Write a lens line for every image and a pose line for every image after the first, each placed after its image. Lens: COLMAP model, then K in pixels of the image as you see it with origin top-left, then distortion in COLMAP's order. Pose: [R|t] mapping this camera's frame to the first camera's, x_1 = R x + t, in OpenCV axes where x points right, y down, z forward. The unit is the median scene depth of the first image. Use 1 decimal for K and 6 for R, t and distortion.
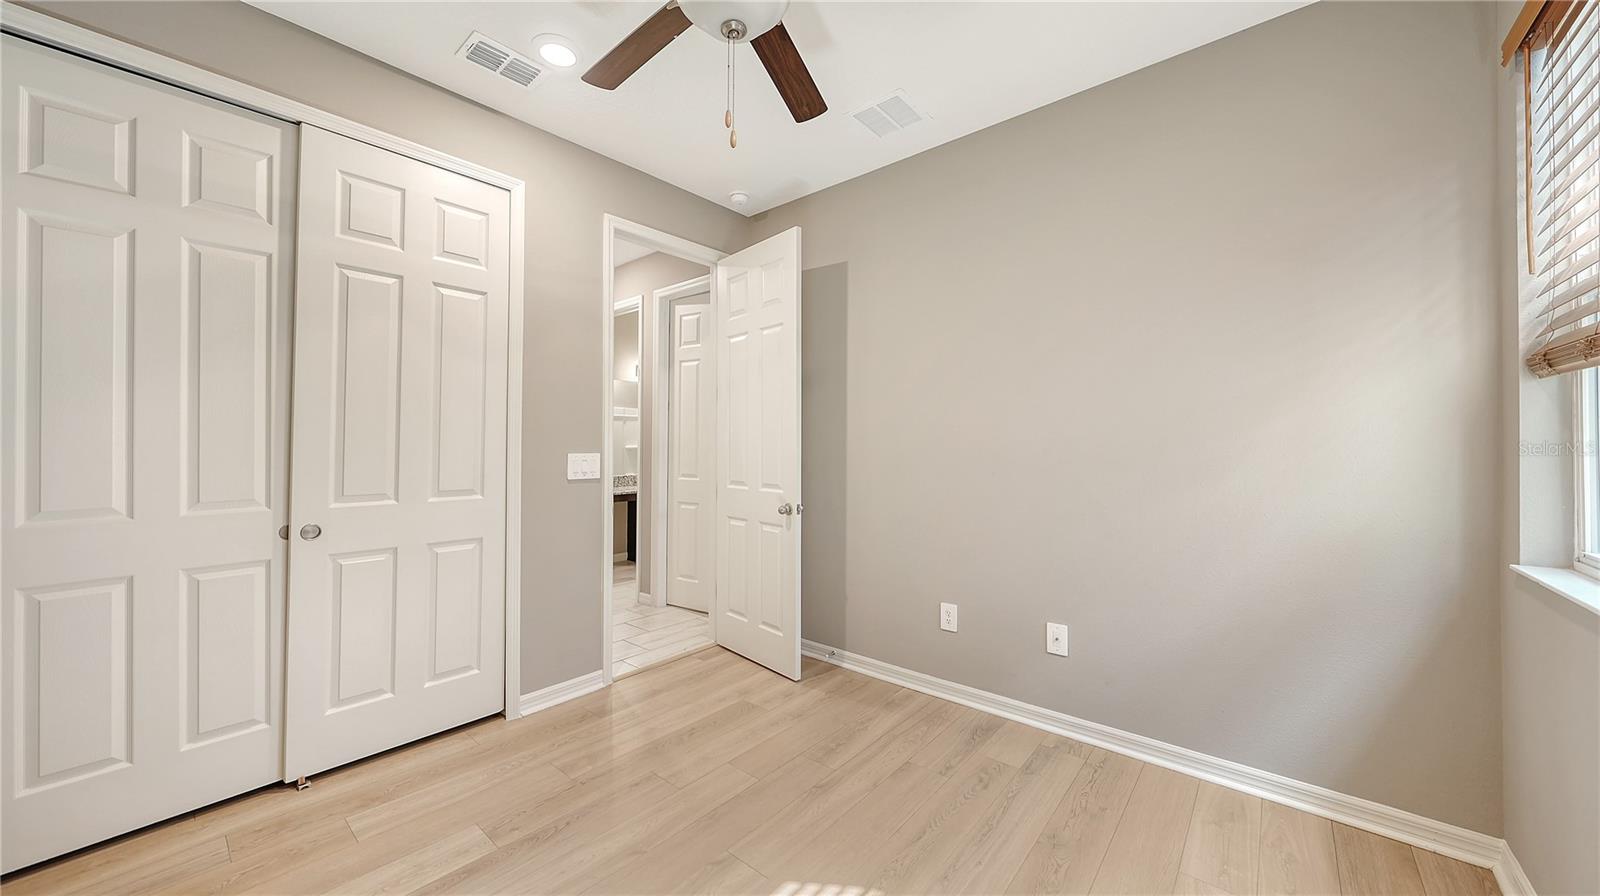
lens RADIAL K [[560.1, 0, 791.9], [0, 560.1, 439.7], [0, 0, 1]] dist [-0.000095, -0.000003]
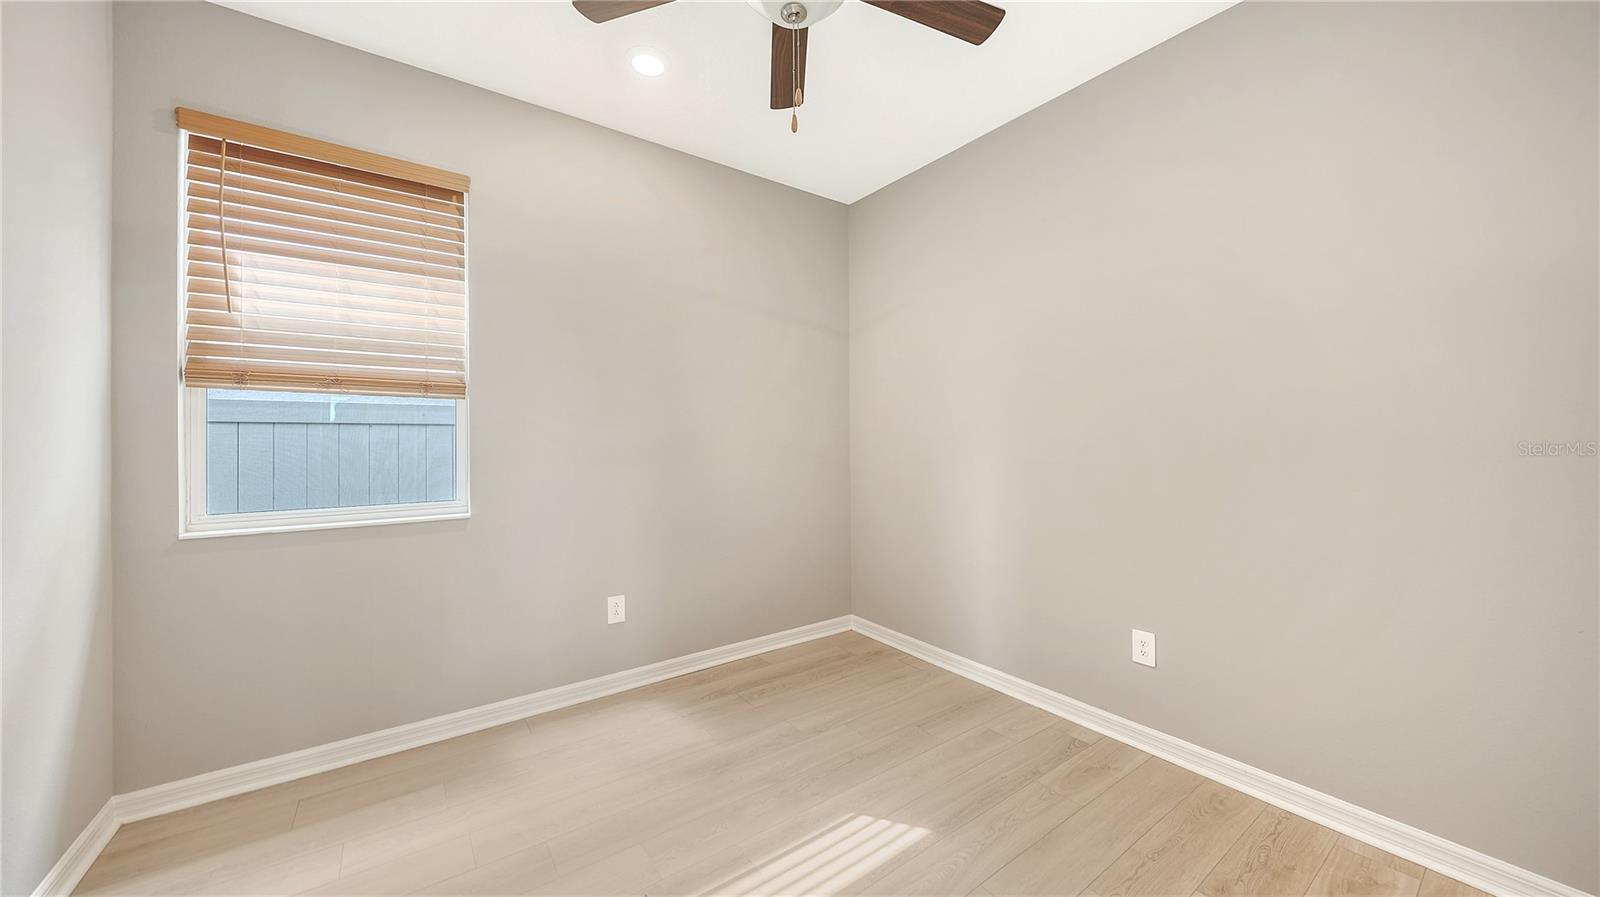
lens RADIAL K [[560.1, 0, 791.9], [0, 560.1, 440.2], [0, 0, 1]] dist [-0.000095, -0.000003]
pose [[-0.968882, 0.002086, 0.247514, -0.227185], [0.000336, 0.999975, -0.007112, 0.014379], [-0.247523, -0.006808, -0.968858, 1.248763]]
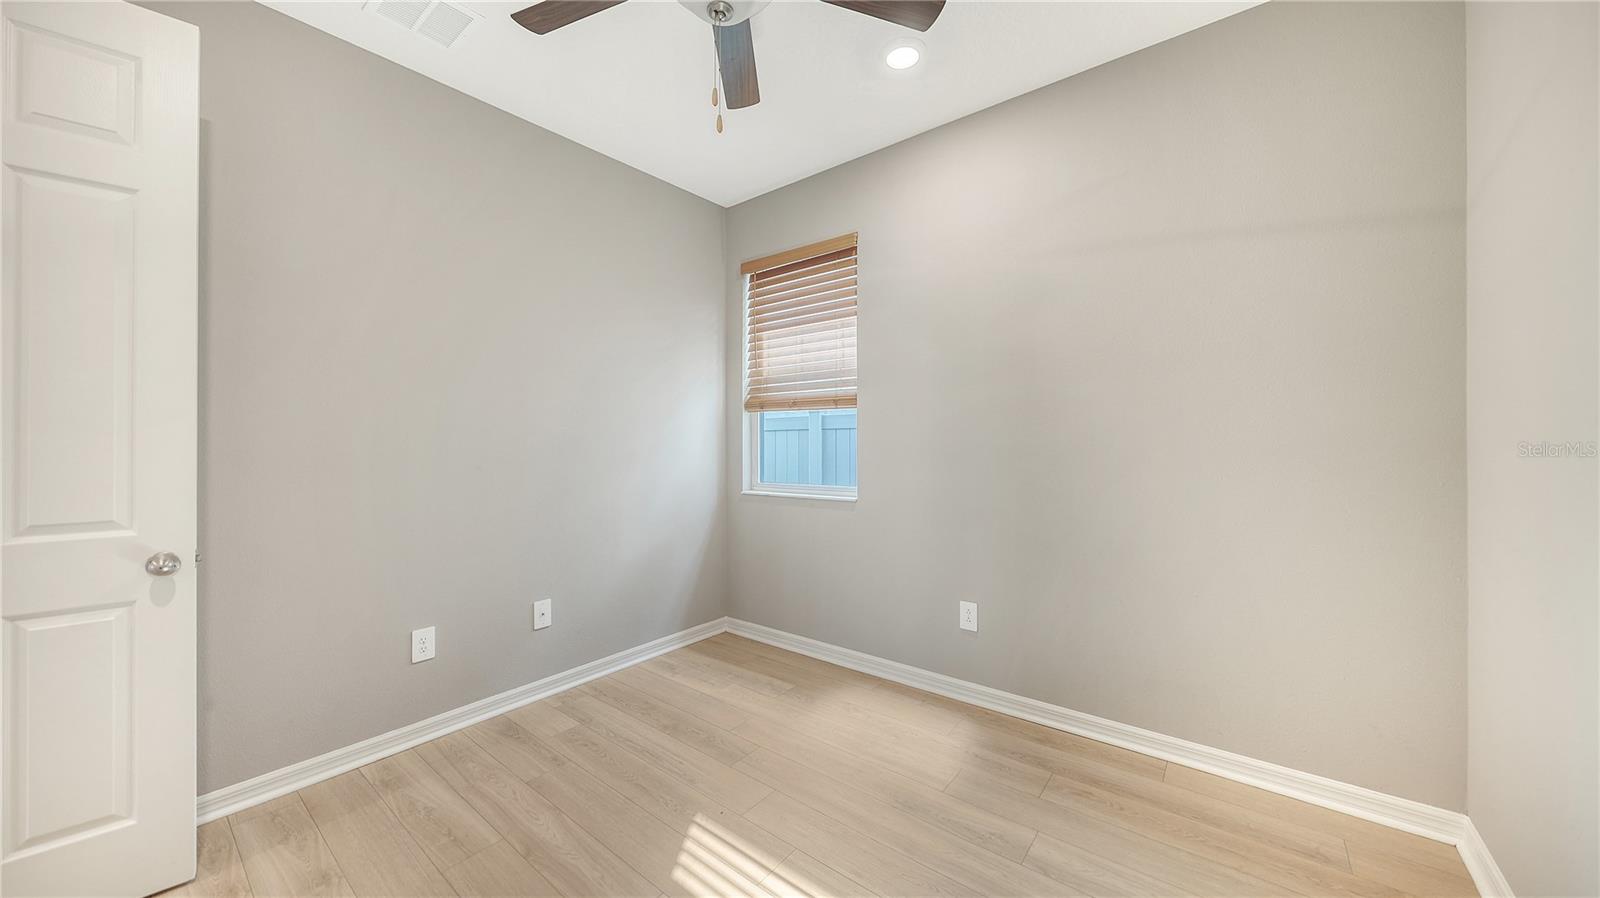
lens RADIAL K [[560.1, 0, 791.9], [0, 560.1, 440.7], [0, 0, 1]] dist [-0.000095, -0.000003]
pose [[-0.021933, 0.001589, 0.999758, -0.707485], [-0.003421, 0.999993, -0.001665, 0.010587], [-0.999754, -0.003457, -0.021927, 0.568457]]
